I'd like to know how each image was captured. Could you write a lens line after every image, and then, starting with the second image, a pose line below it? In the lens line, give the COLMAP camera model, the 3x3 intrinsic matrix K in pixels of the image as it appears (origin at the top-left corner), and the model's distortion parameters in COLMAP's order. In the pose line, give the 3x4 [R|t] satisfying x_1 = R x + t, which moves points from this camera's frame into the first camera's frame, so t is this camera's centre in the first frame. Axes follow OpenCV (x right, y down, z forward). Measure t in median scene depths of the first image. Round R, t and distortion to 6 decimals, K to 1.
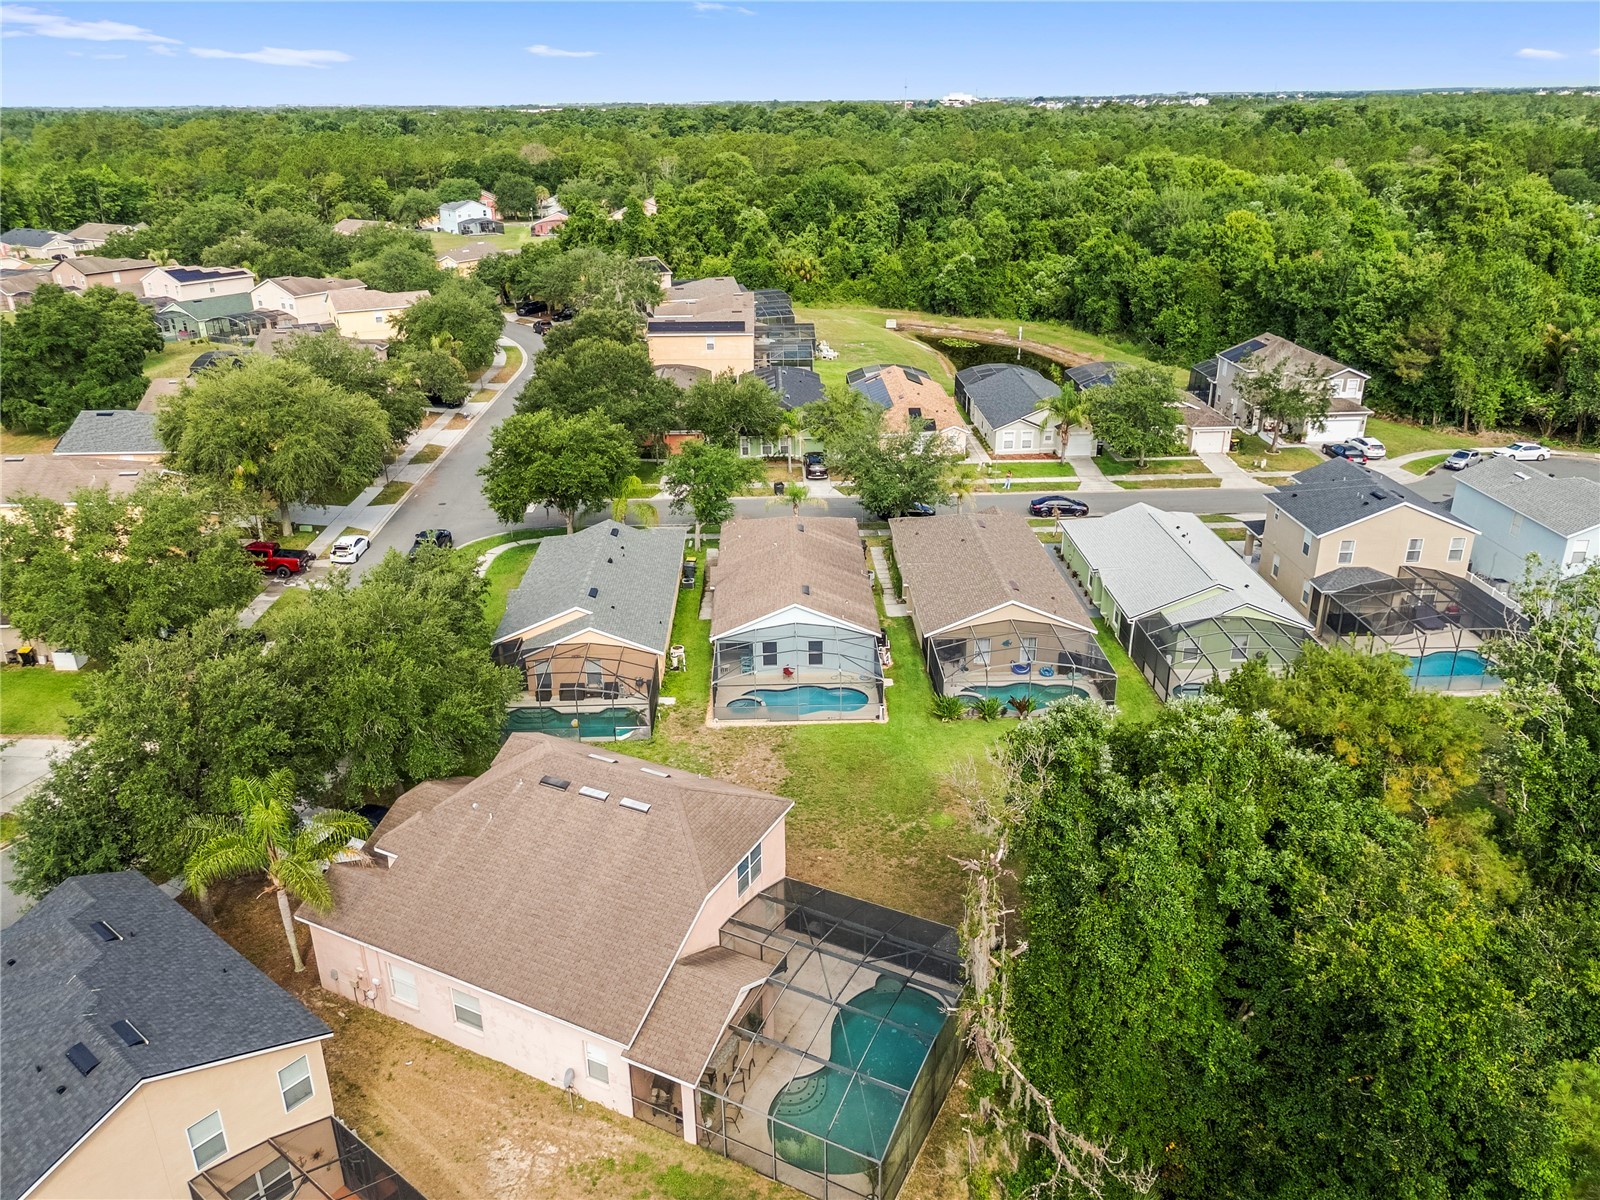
lens RADIAL K [[1192.0, 0, 802.7], [0, 1192.0, 602.0], [0, 0, 1]] dist [0.038553, -0.019778]
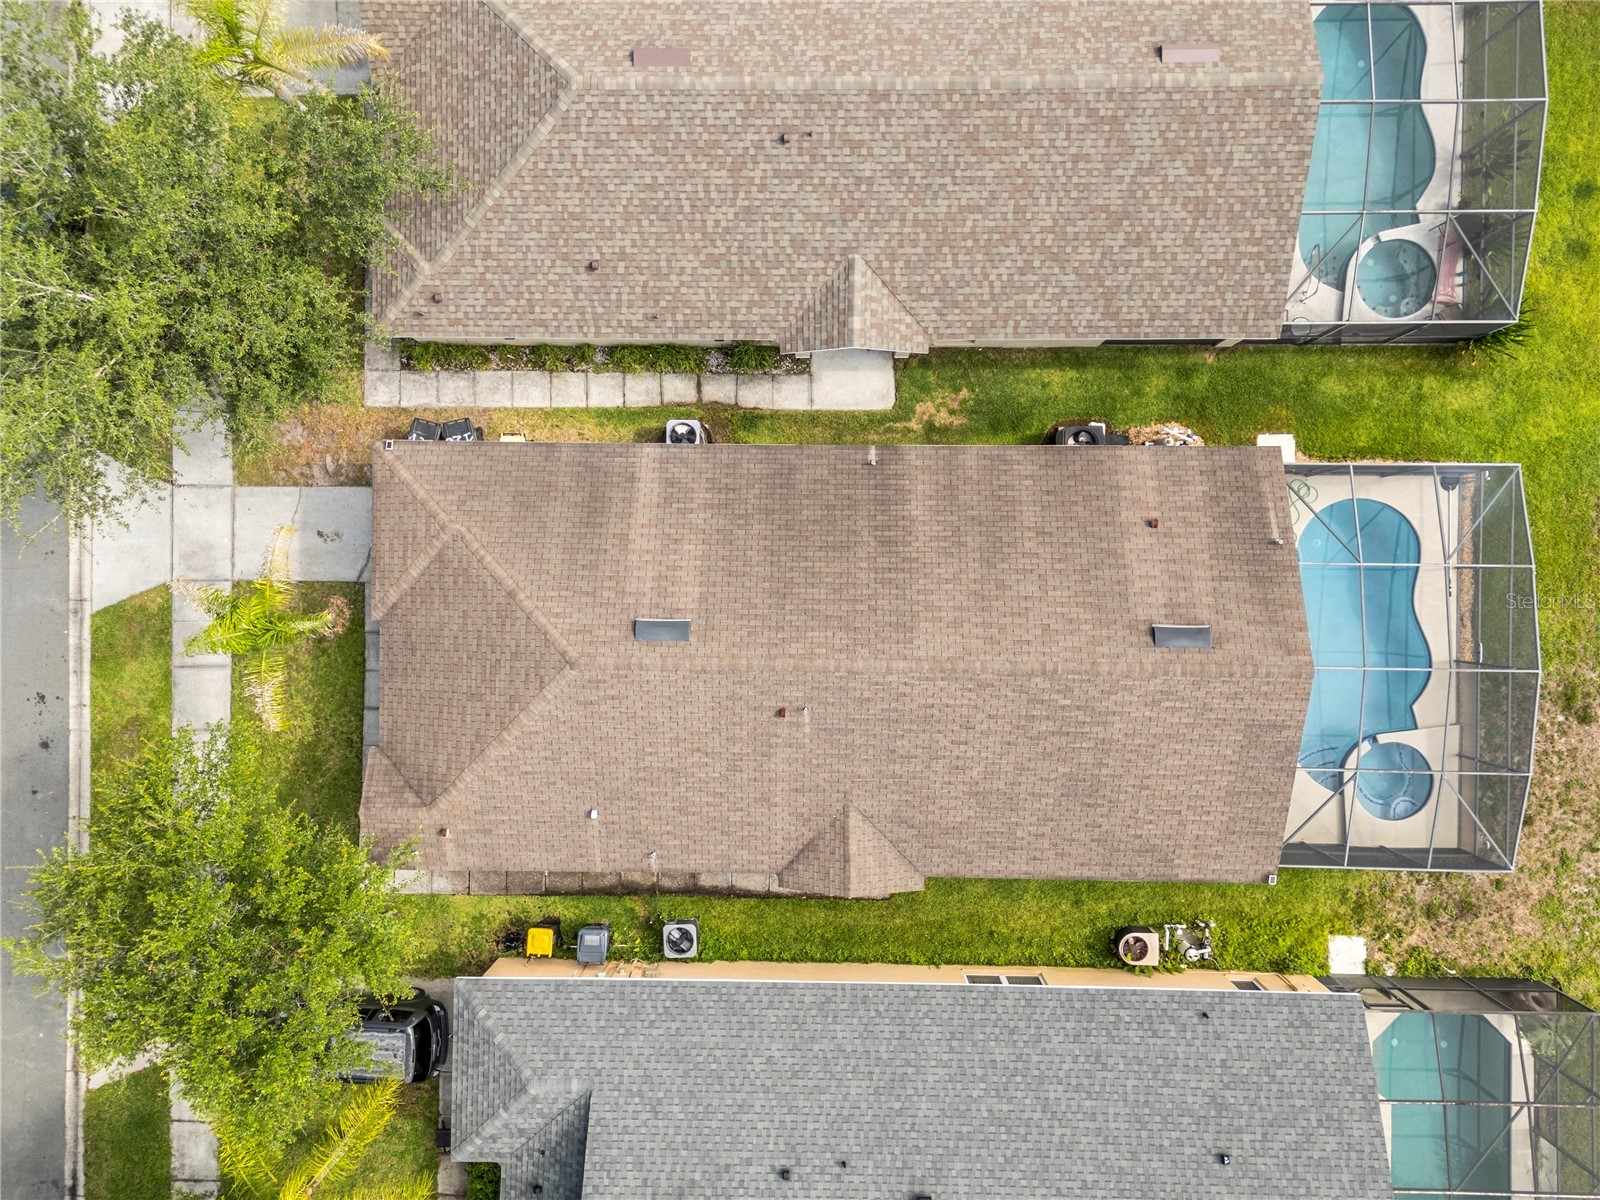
lens RADIAL K [[1192.0, 0, 792.6], [0, 1192.0, 592.0], [0, 0, 1]] dist [0.038553, -0.019778]
pose [[0.039659, -0.999203, 0.004471, 0.008627], [0.405273, 0.020175, 0.913973, -0.336379], [-0.913335, -0.034435, 0.405750, 0.828869]]
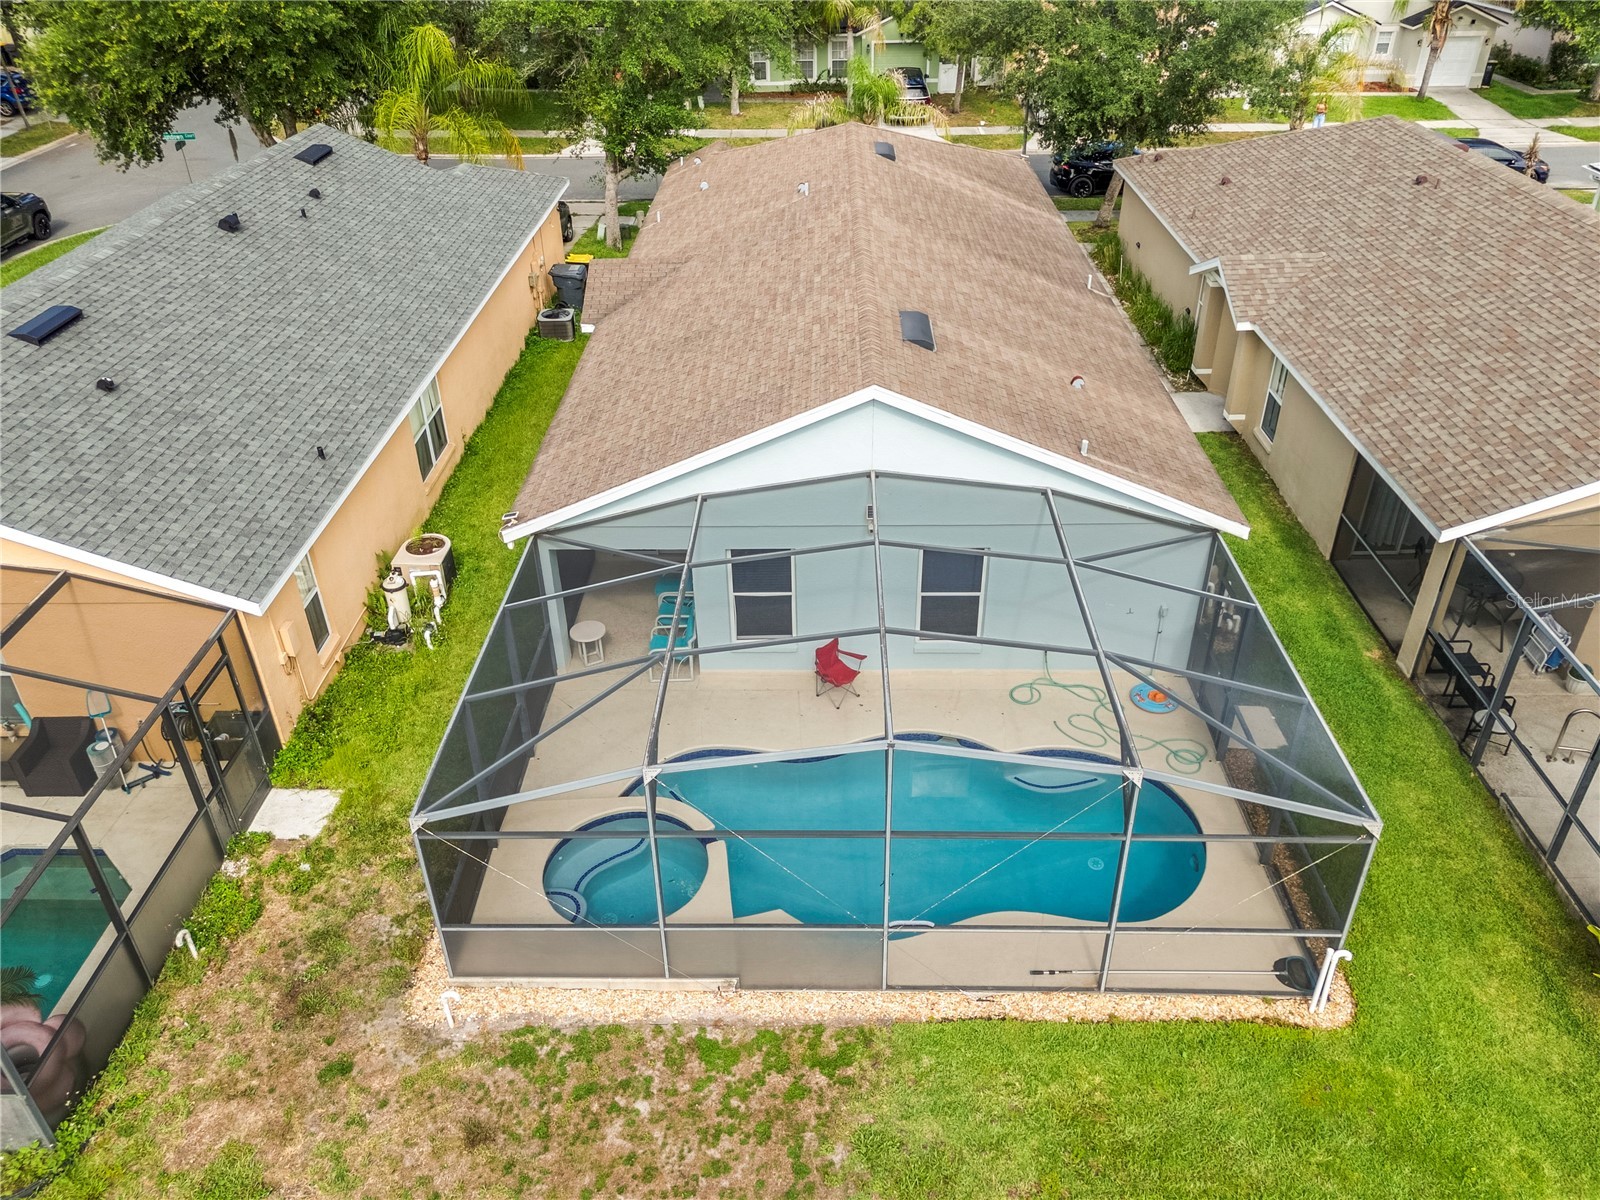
lens RADIAL K [[1192.0, 0, 801.0], [0, 1192.0, 599.5], [0, 0, 1]] dist [0.038553, -0.019778]
pose [[0.998881, 0.022171, -0.041781, -0.008010], [-0.014501, 0.984345, 0.175654, 0.001422], [0.045021, -0.174852, 0.983565, 0.646626]]
